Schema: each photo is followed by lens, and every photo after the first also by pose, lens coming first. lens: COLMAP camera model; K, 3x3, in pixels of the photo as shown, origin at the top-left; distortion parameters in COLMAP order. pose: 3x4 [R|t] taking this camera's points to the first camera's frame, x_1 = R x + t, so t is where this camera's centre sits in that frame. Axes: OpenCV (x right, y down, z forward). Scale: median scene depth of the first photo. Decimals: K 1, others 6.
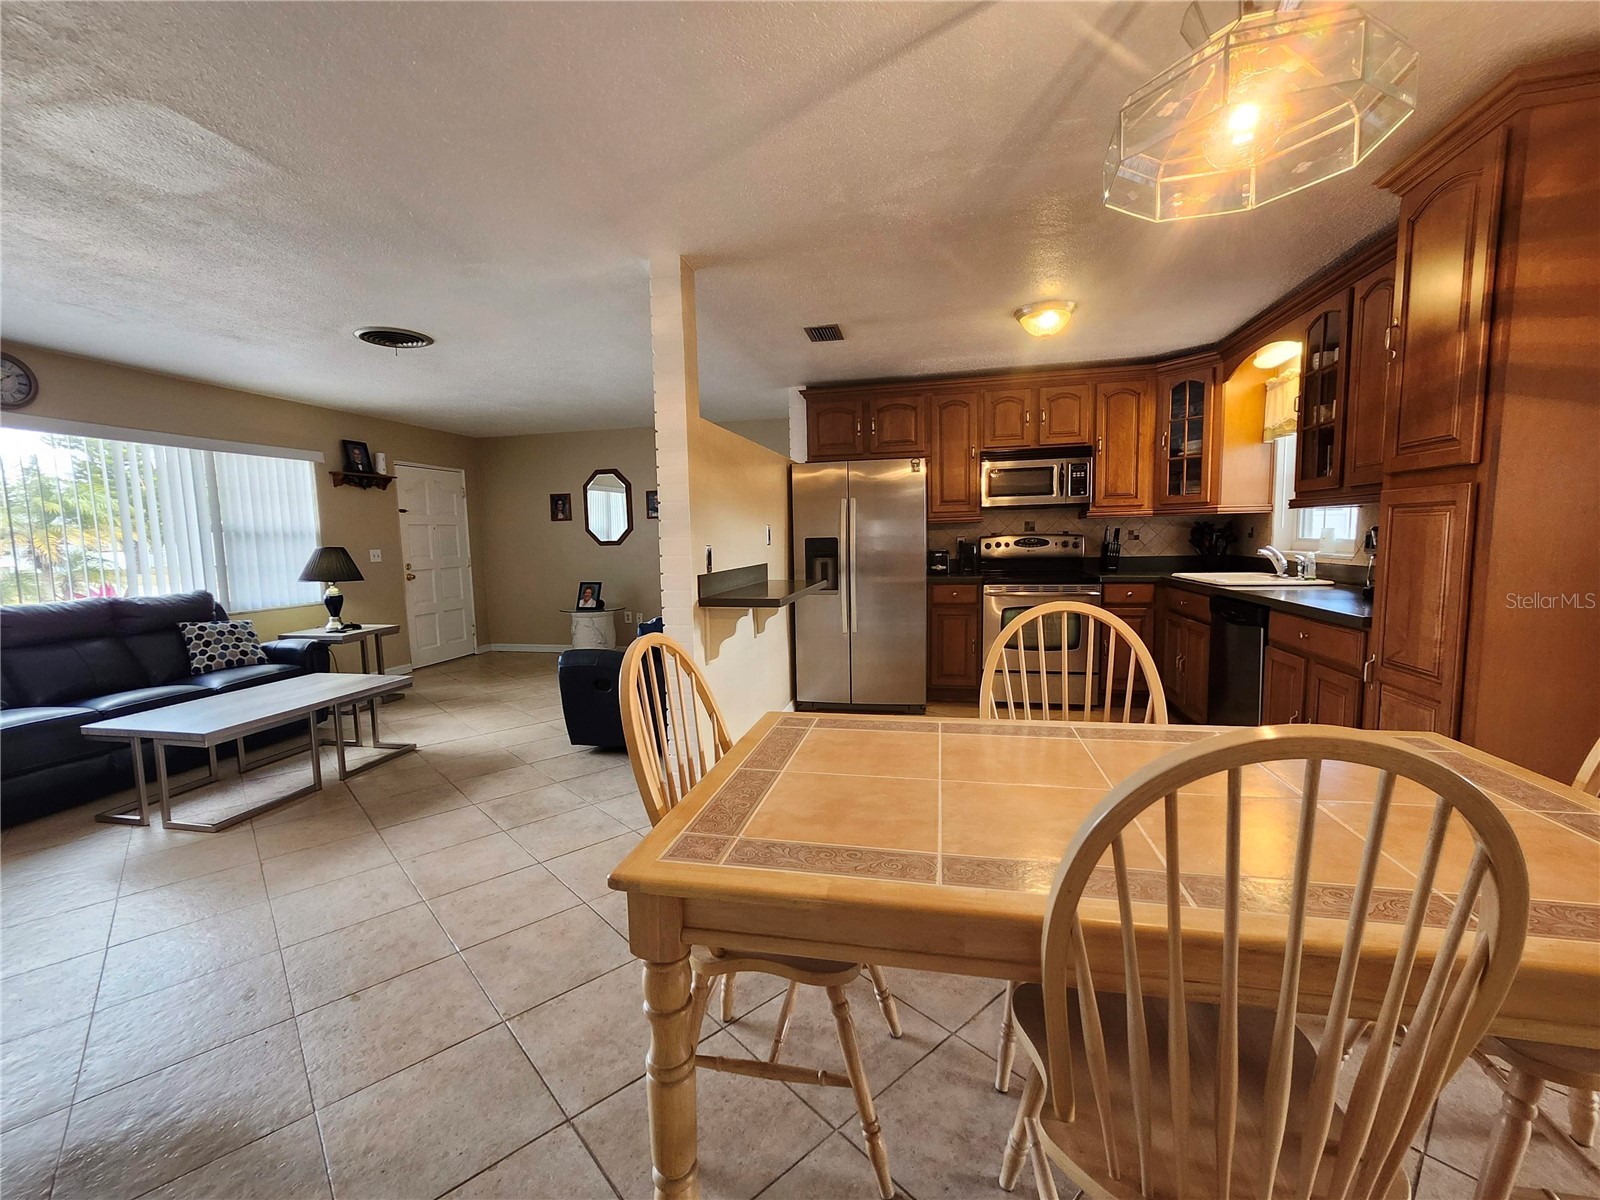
lens RADIAL K [[635.8, 0, 800.0], [0, 635.8, 600.0], [0, 0, 1]] dist [-0.000432, 0.000062]
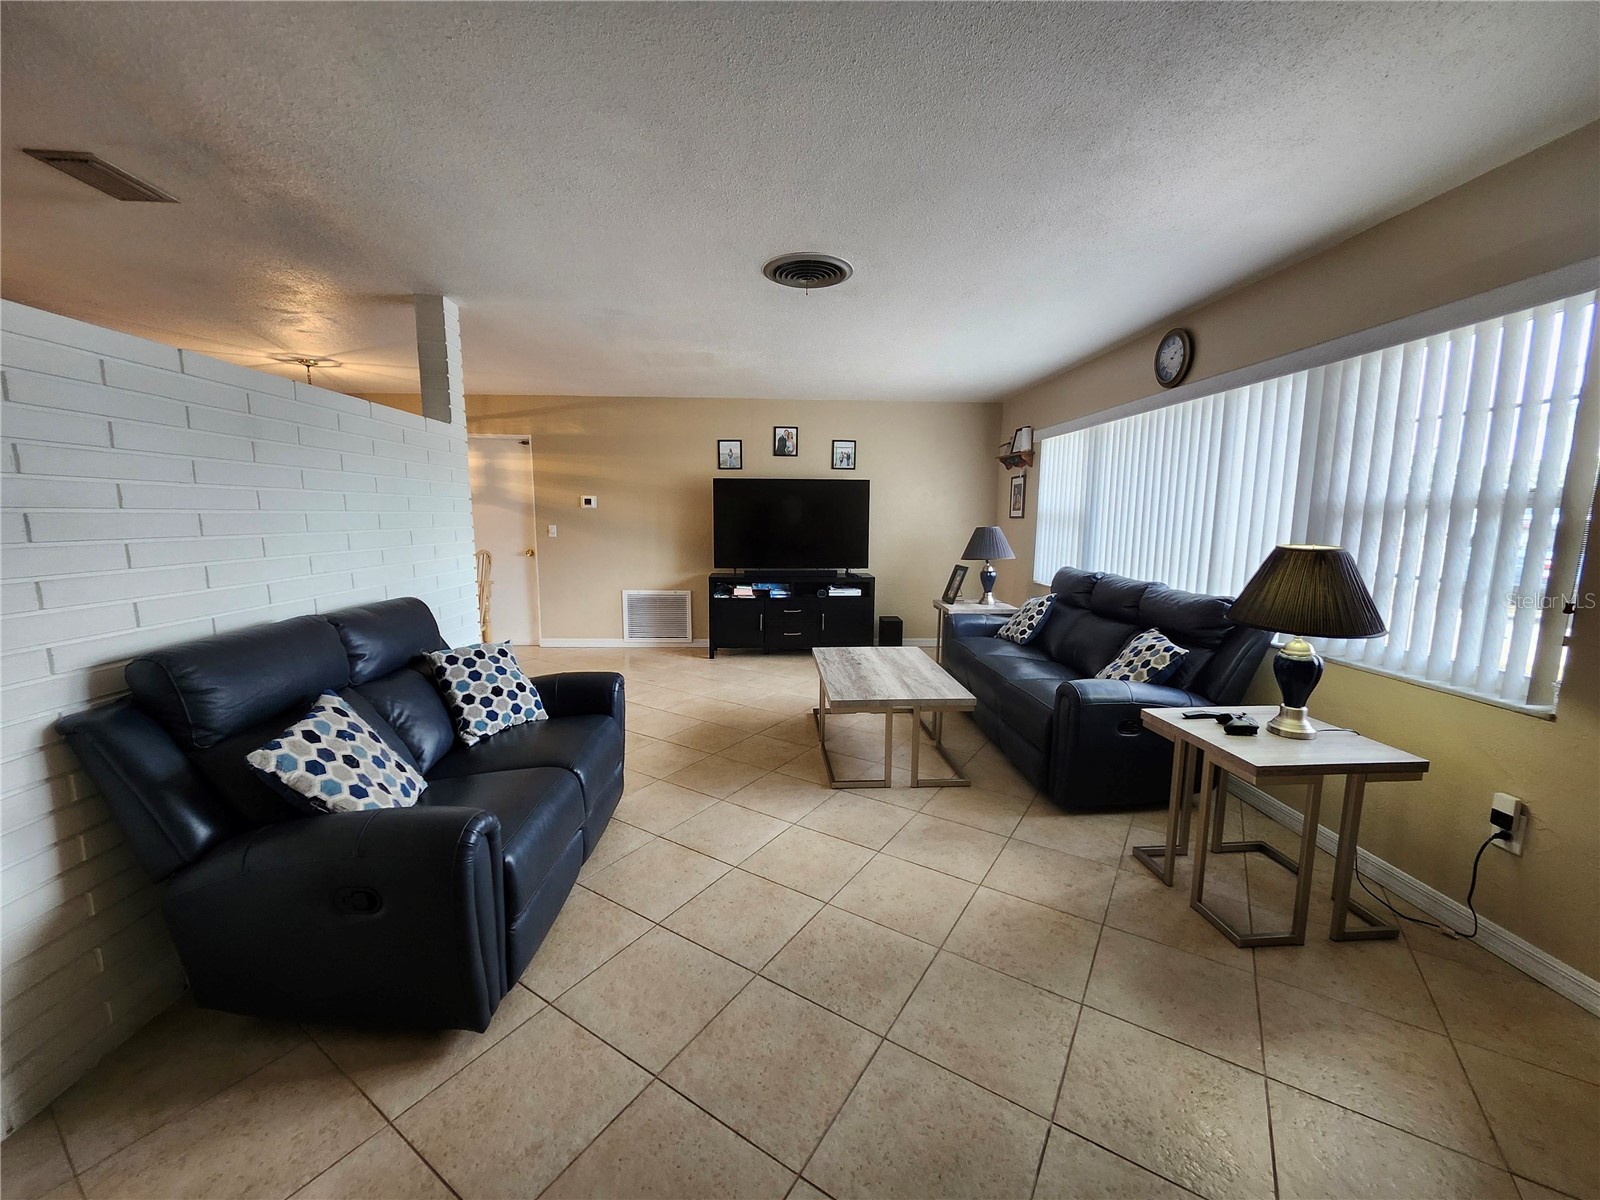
lens RADIAL K [[635.8, 0, 800.0], [0, 635.8, 600.0], [0, 0, 1]] dist [-0.000432, 0.000062]
pose [[-0.962269, 0.047495, -0.267923, -0.407444], [-0.014810, 0.974046, 0.225864, -0.200507], [0.271697, 0.221310, -0.936591, 1.923675]]
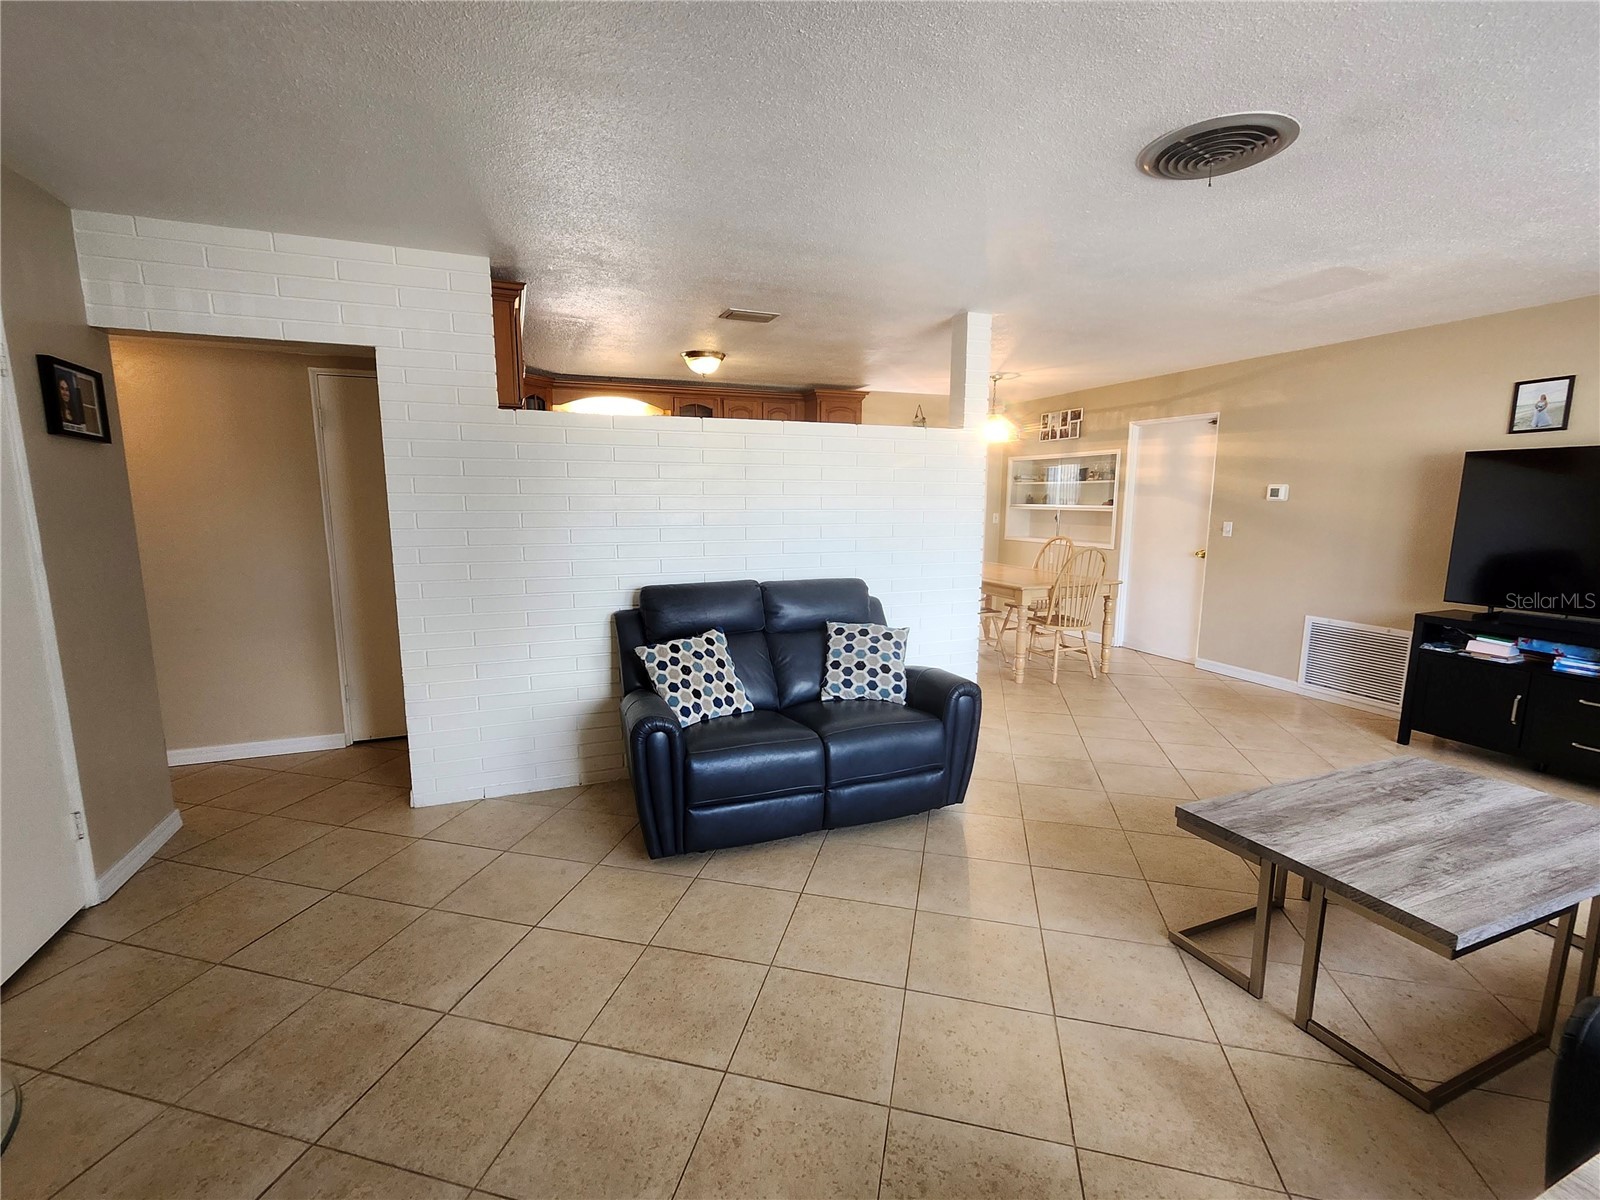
lens RADIAL K [[726.2, 0, 800.0], [0, 726.2, 600.0], [0, 0, 1]] dist [-0.001378, -0.000059]
pose [[-0.556188, -0.104090, 0.824512, -1.063913], [0.084727, 0.979853, 0.180855, -0.197322], [-0.826726, 0.170448, -0.536164, 1.728125]]
